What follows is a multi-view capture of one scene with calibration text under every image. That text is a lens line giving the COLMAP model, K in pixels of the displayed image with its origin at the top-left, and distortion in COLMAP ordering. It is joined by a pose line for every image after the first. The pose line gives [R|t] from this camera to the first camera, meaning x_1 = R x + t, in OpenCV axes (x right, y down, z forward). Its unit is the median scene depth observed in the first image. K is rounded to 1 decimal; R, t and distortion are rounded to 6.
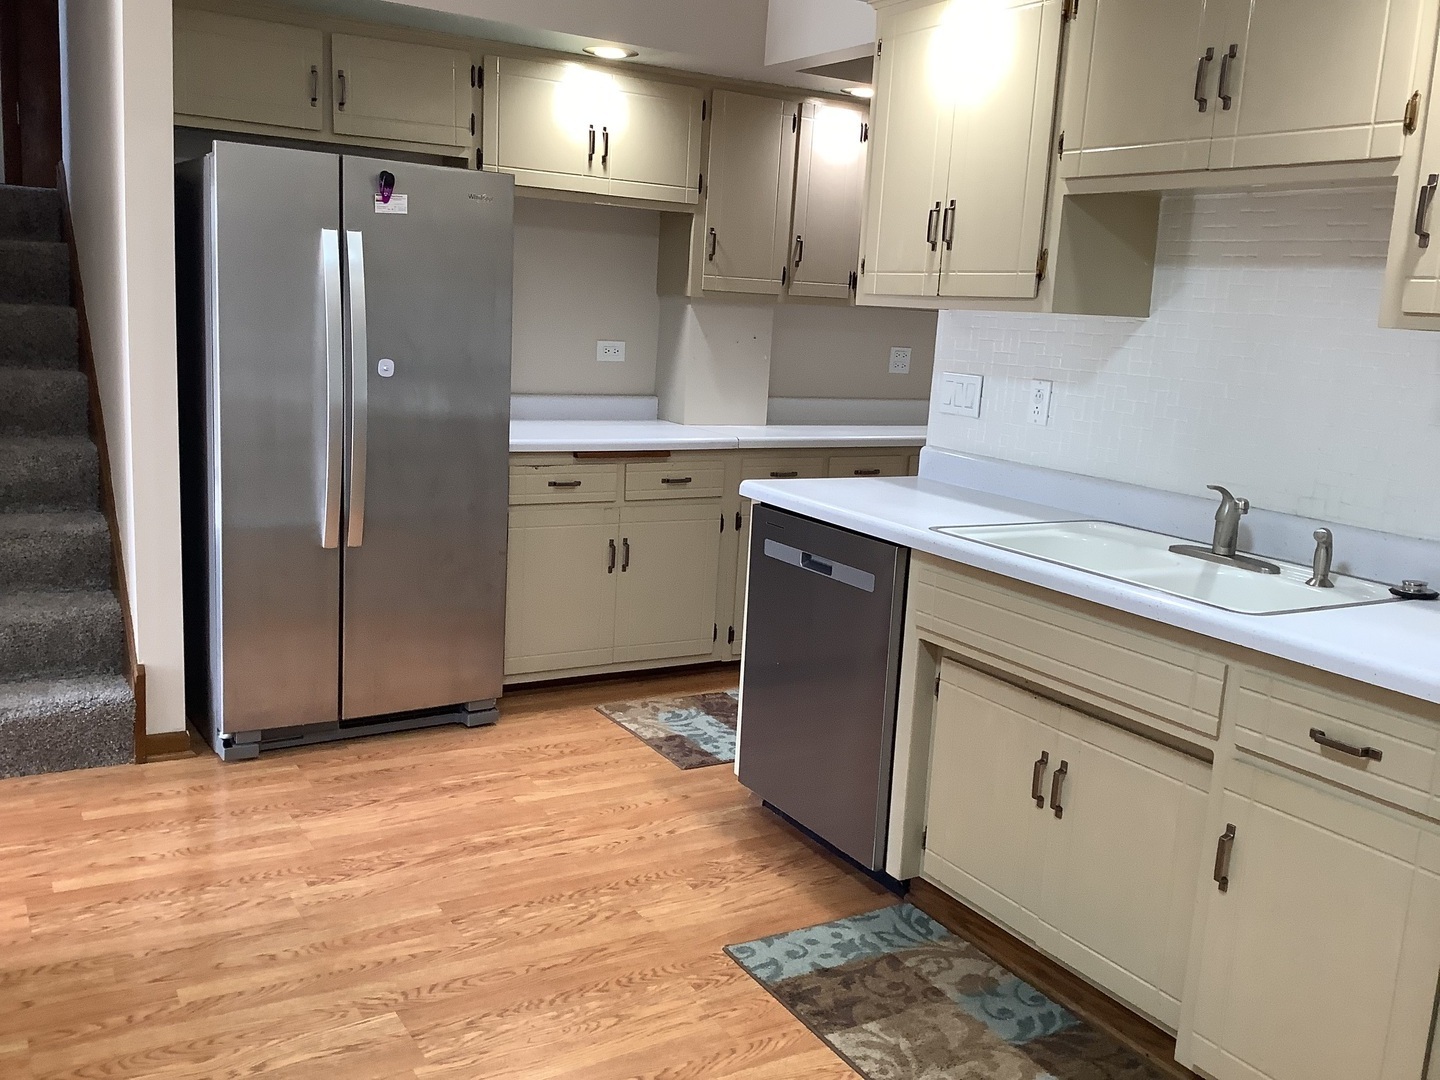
lens RADIAL K [[1290.5, 0, 714.3], [0, 1290.5, 523.5], [0, 0, 1]] dist [0.107794, -0.184242]
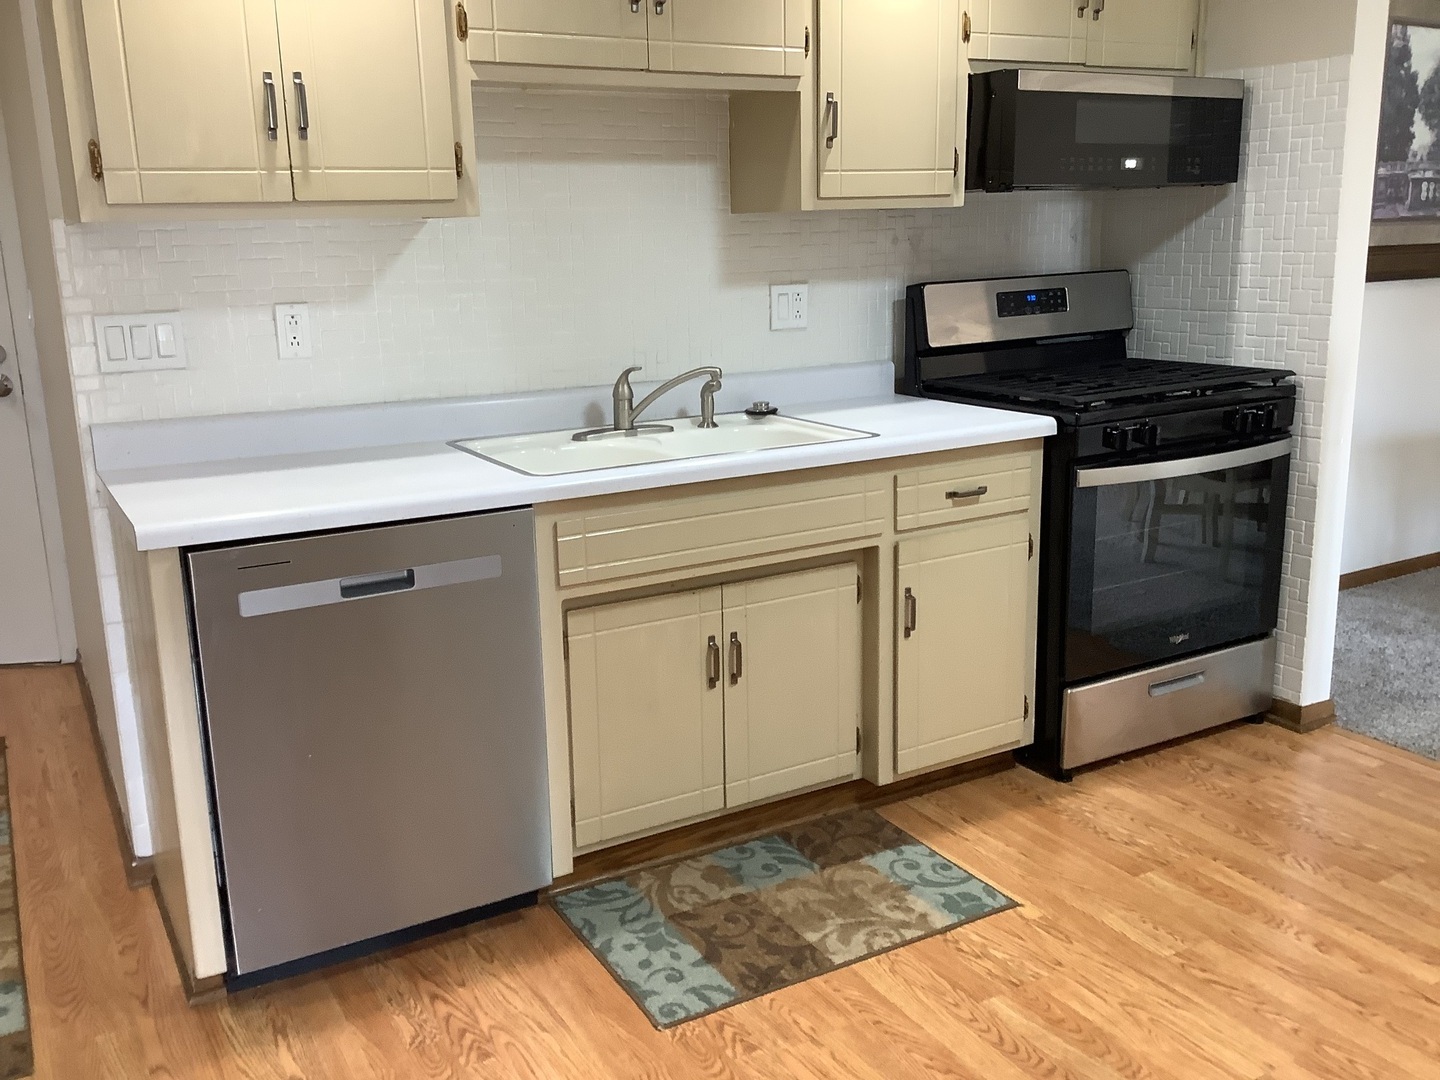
lens RADIAL K [[1290.5, 0, 714.3], [0, 1290.5, 523.5], [0, 0, 1]] dist [0.107794, -0.184242]
pose [[0.019765, -0.279308, 0.959998, -0.661274], [0.195073, 0.942809, 0.270291, -0.175314], [-0.980590, 0.181927, 0.073120, 0.826585]]
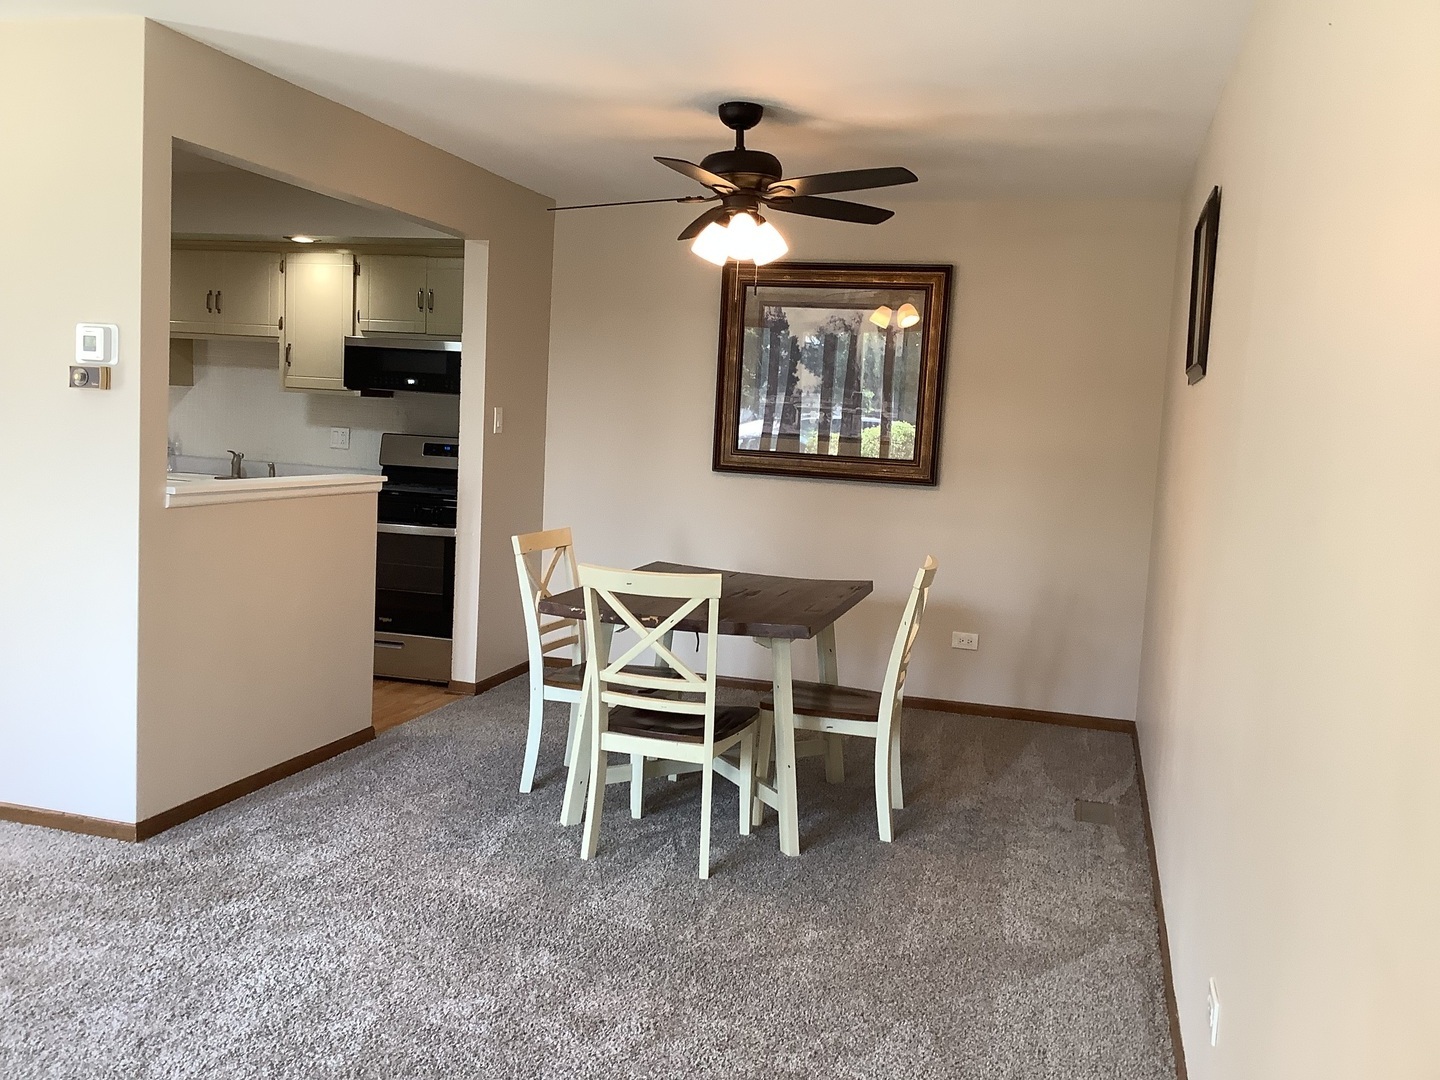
lens RADIAL K [[1290.5, 0, 714.3], [0, 1290.5, 523.5], [0, 0, 1]] dist [0.107794, -0.184242]
pose [[0.737010, -0.076229, 0.671569, -0.653990], [0.105132, 0.994455, -0.002497, 0.218524], [-0.667655, 0.072444, 0.740937, -1.541232]]
